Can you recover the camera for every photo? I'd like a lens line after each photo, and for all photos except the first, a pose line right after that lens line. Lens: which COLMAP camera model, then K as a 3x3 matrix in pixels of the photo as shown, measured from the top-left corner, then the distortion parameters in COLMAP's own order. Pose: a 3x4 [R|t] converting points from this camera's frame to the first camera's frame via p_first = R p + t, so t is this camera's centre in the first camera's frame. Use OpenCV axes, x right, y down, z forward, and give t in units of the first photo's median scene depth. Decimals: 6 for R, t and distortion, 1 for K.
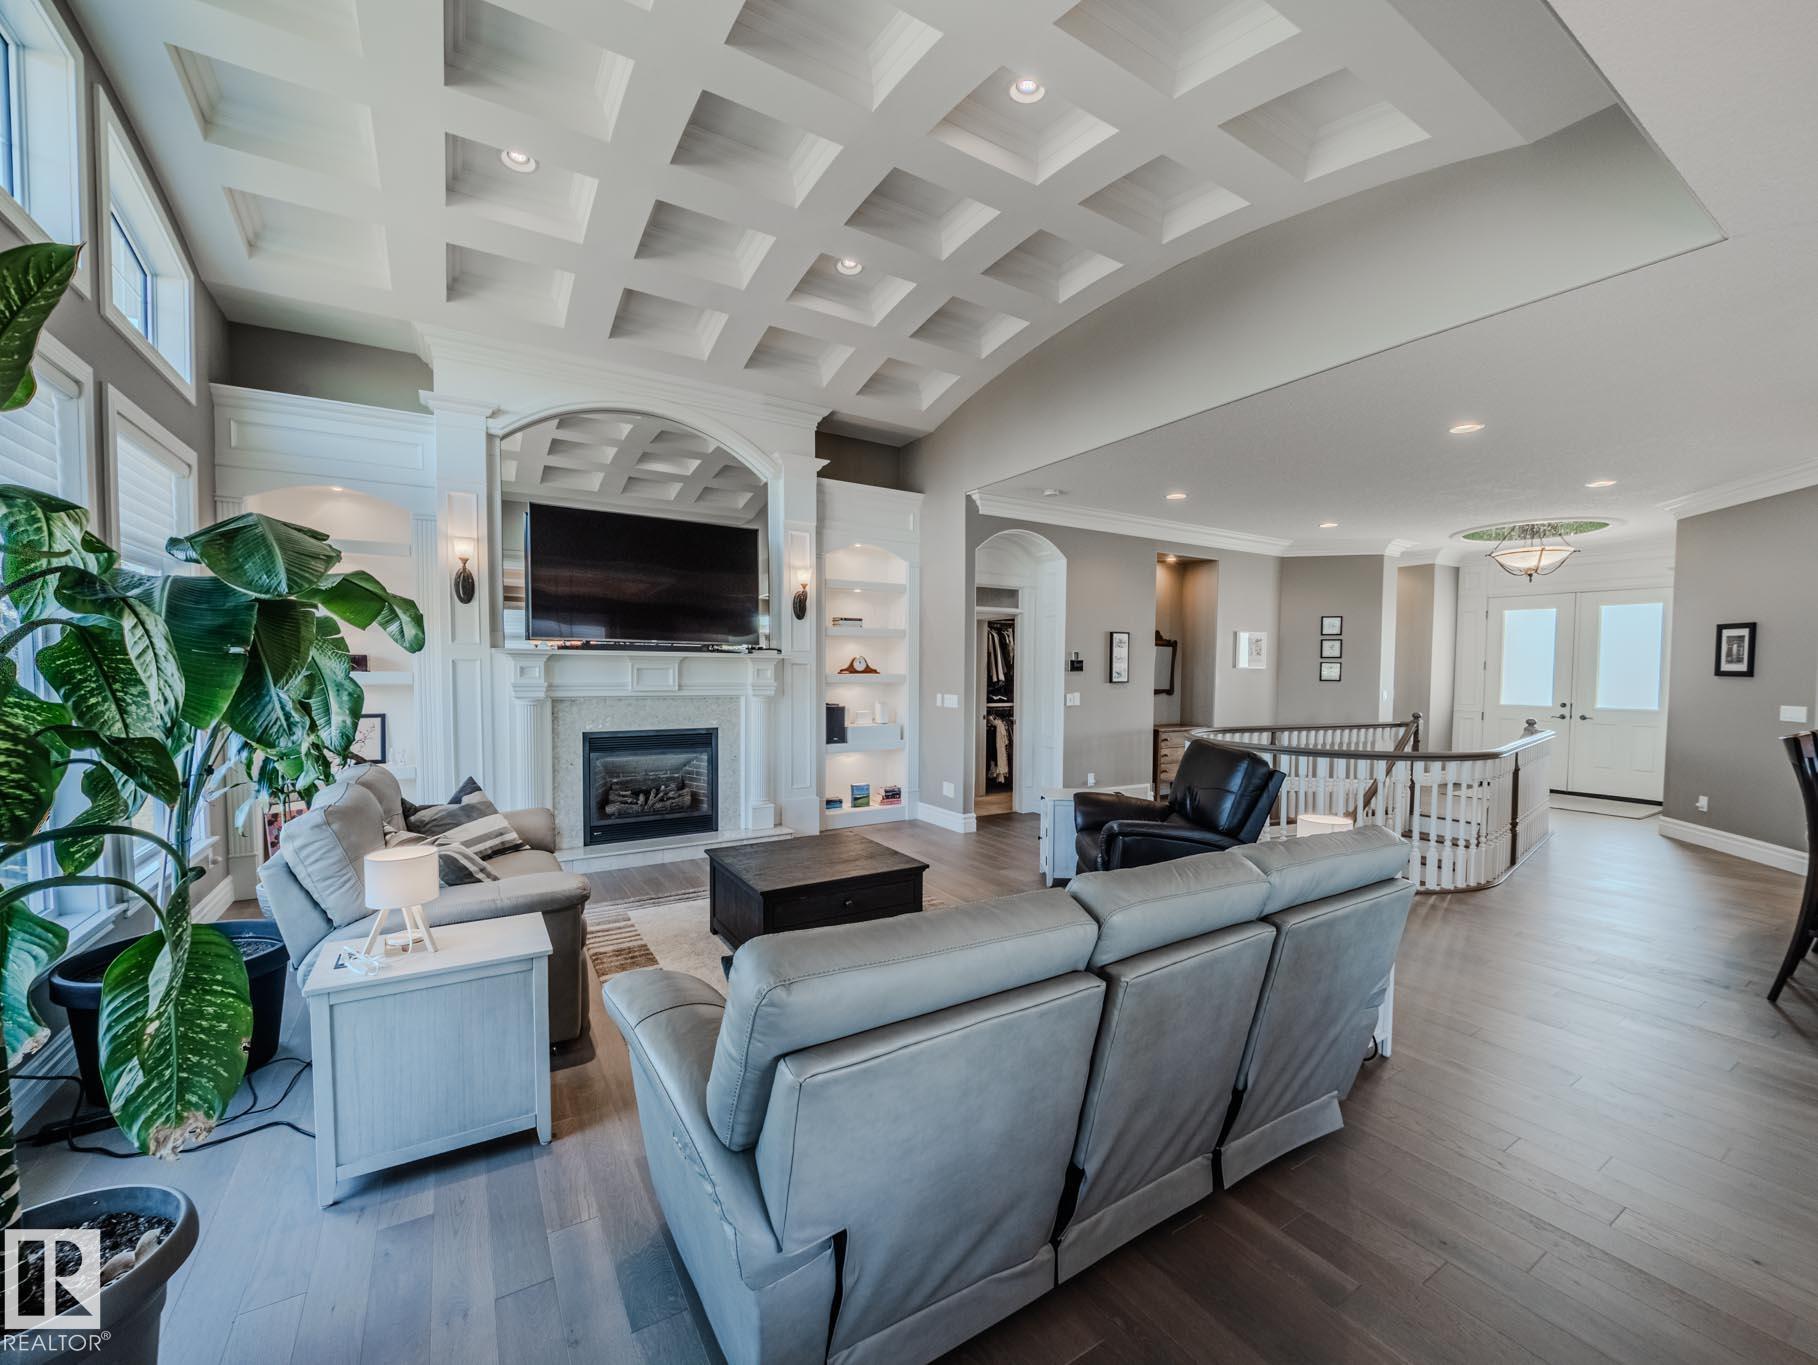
lens RADIAL K [[741.7, 0, 924.1], [0, 741.7, 701.0], [0, 0, 1]] dist [0.014670, -0.019035]
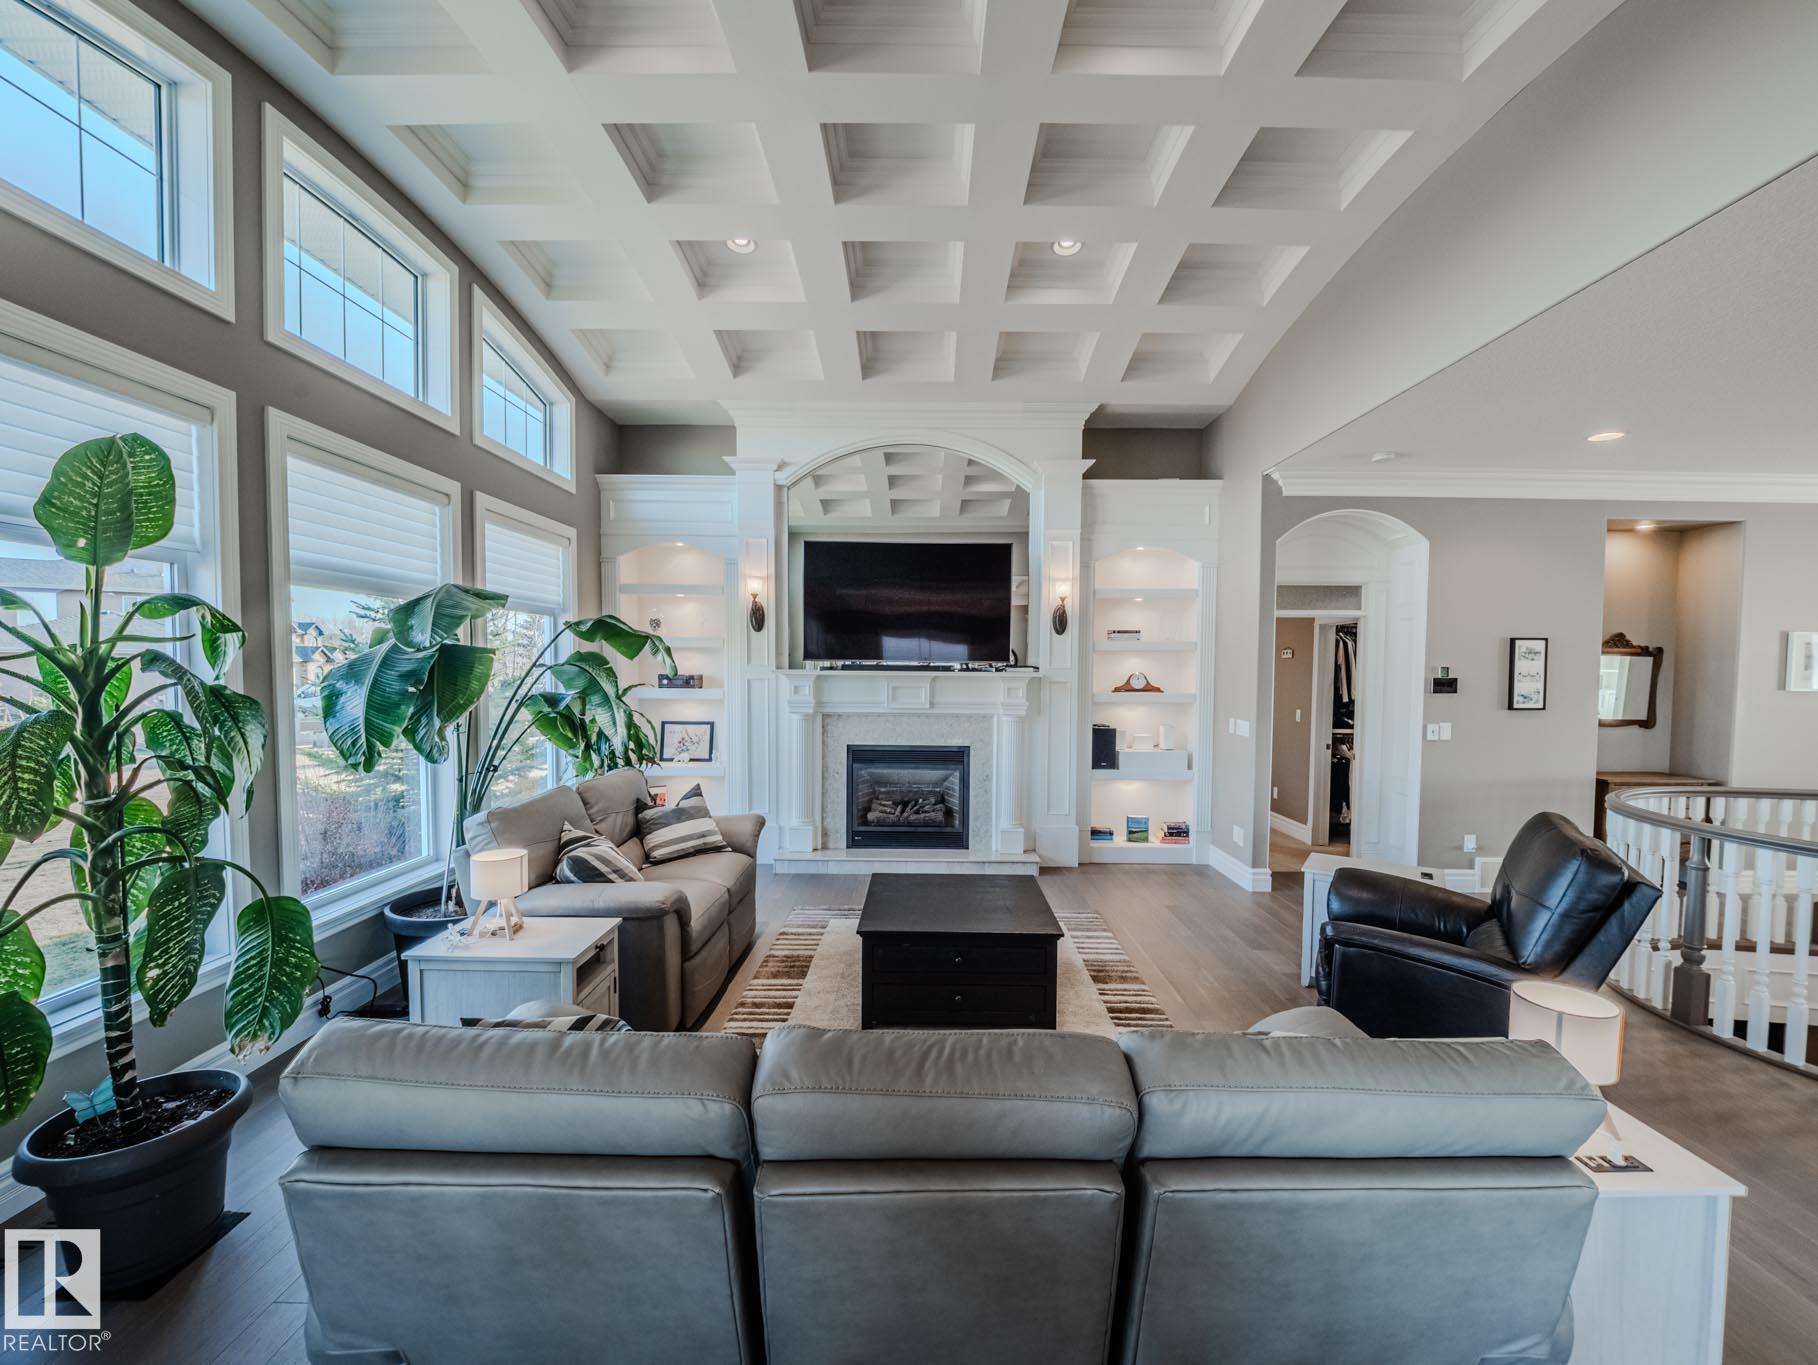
lens RADIAL K [[741.7, 0, 924.1], [0, 741.7, 701.0], [0, 0, 1]] dist [0.014670, -0.019035]
pose [[0.840700, 0.023833, -0.540976, 0.207052], [-0.025598, 0.999663, 0.004260, -0.027279], [0.540895, 0.010267, 0.841027, 0.128862]]
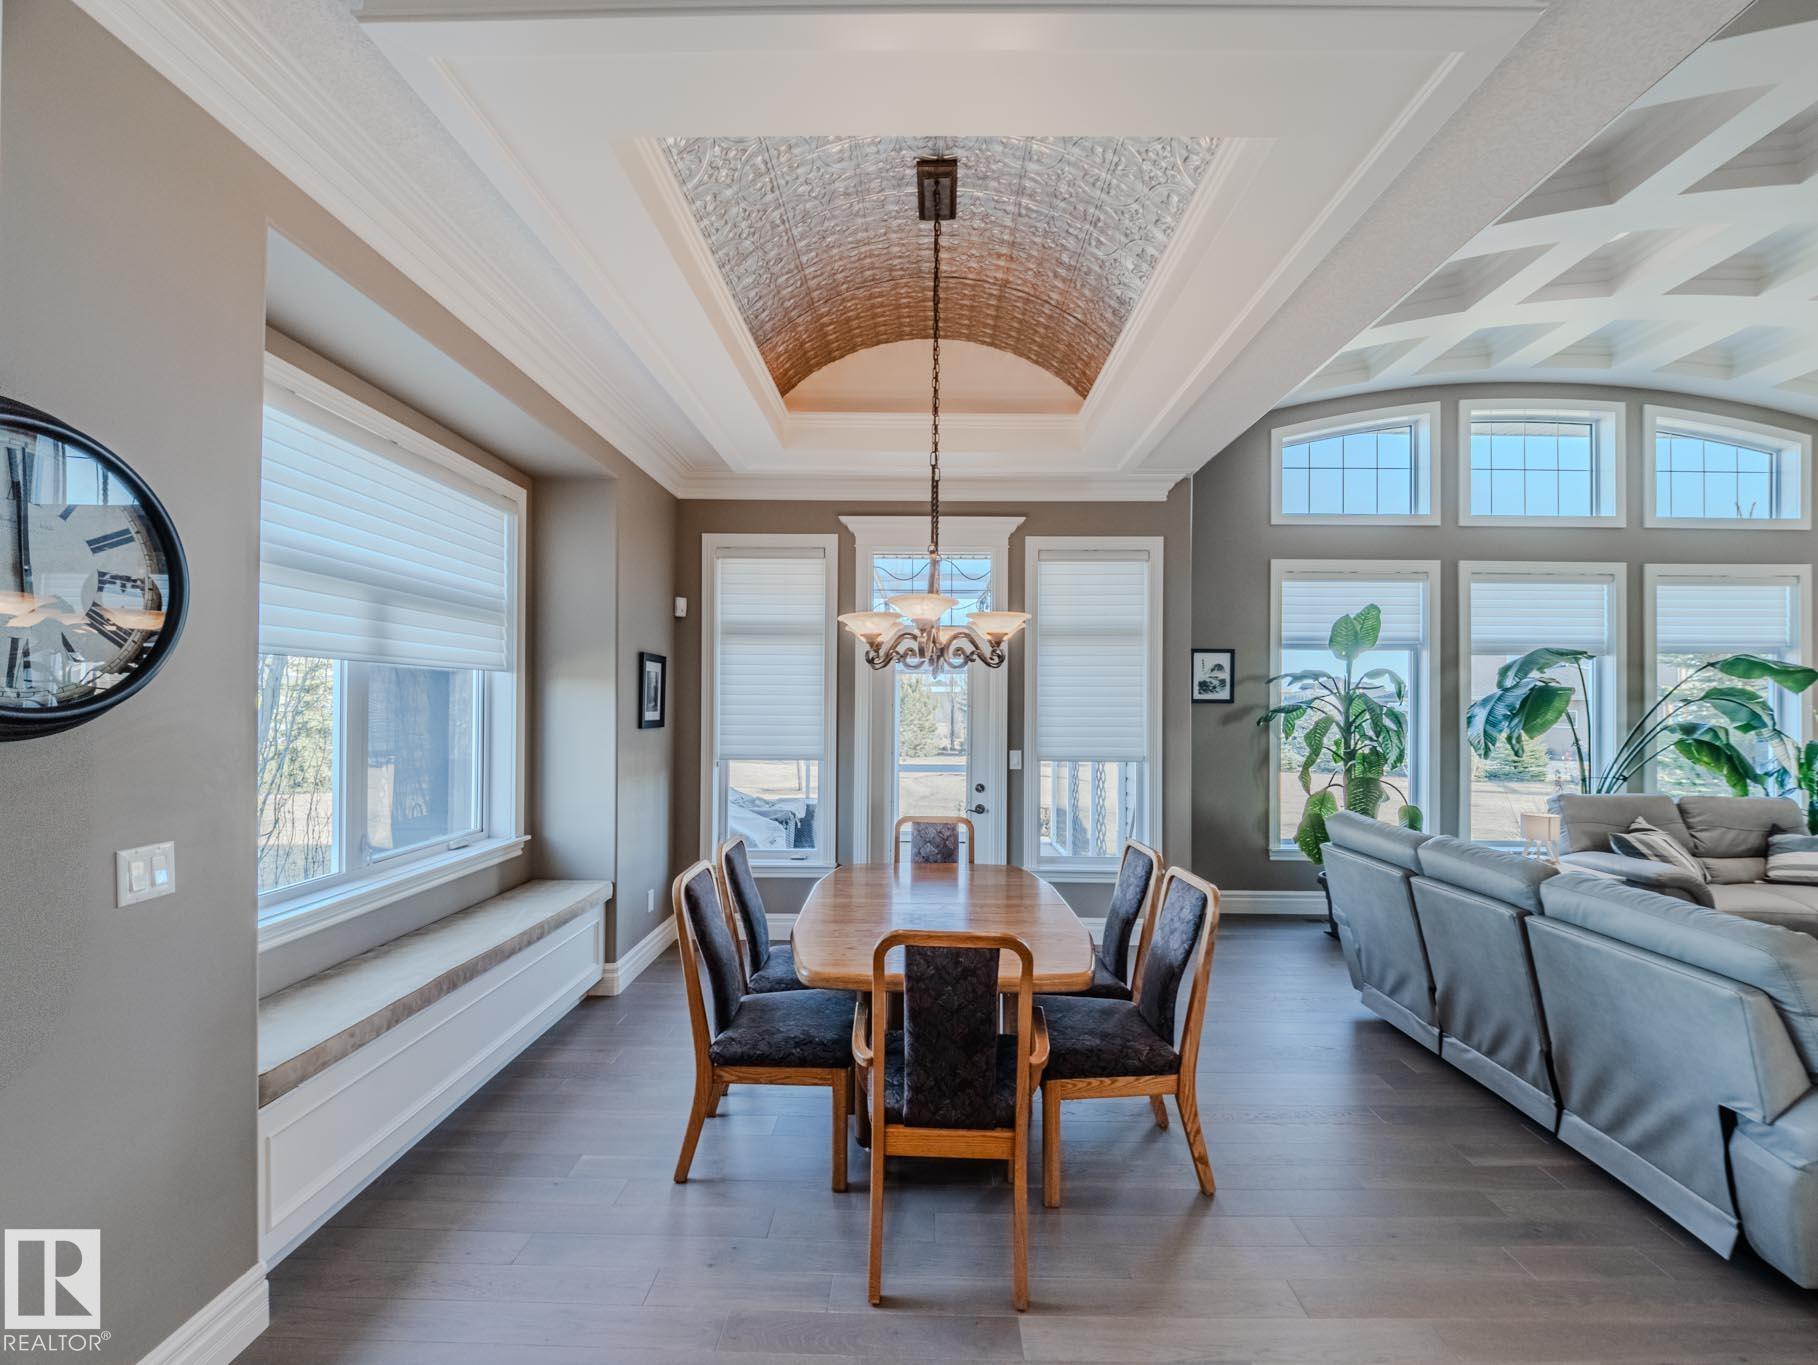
lens RADIAL K [[737.3, 0, 919.6], [0, 737.3, 699.8], [0, 0, 1]] dist [-0.009522, -0.004601]
pose [[-0.546856, -0.014042, -0.837109, 0.695568], [-0.046323, 0.998835, 0.013506, -0.019495], [0.835944, 0.046164, -0.546869, 0.250240]]
